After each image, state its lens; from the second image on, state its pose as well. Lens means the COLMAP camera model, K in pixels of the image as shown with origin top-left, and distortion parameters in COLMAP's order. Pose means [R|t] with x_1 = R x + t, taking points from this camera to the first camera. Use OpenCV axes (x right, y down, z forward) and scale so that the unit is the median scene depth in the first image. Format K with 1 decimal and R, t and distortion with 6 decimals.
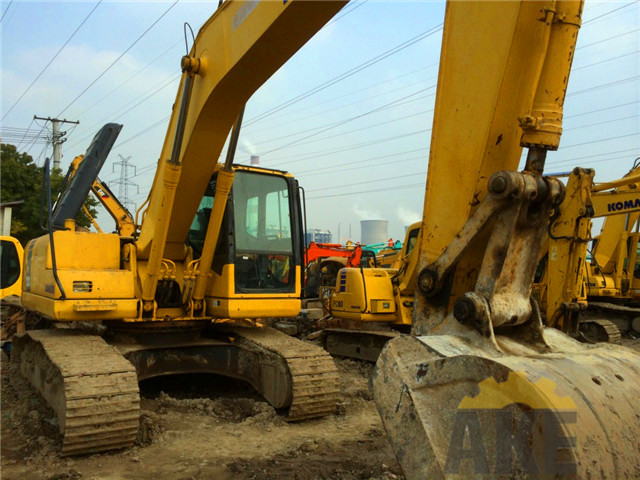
lens RADIAL K [[578.7, 0, 321.3], [0, 578.7, 239.1], [0, 0, 1]] dist [0.045377, 0.009526]
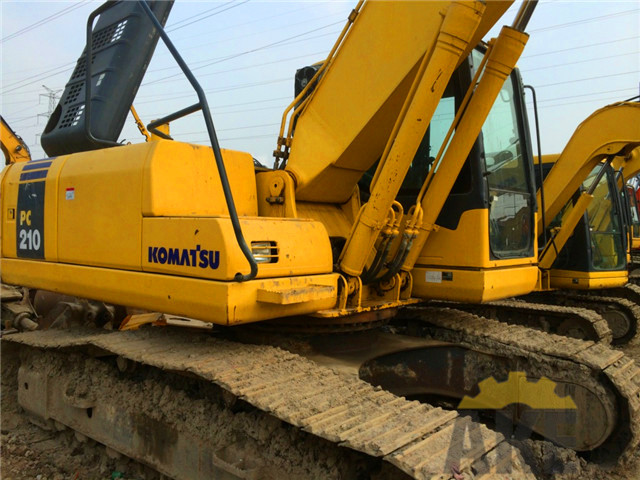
lens RADIAL K [[578.7, 0, 318.7], [0, 578.7, 239.0], [0, 0, 1]] dist [0.045377, 0.009526]
pose [[0.969713, -0.007042, 0.244145, -0.452974], [-0.014273, 0.996242, 0.085427, 0.026229], [-0.243829, -0.086324, 0.965969, 0.485556]]
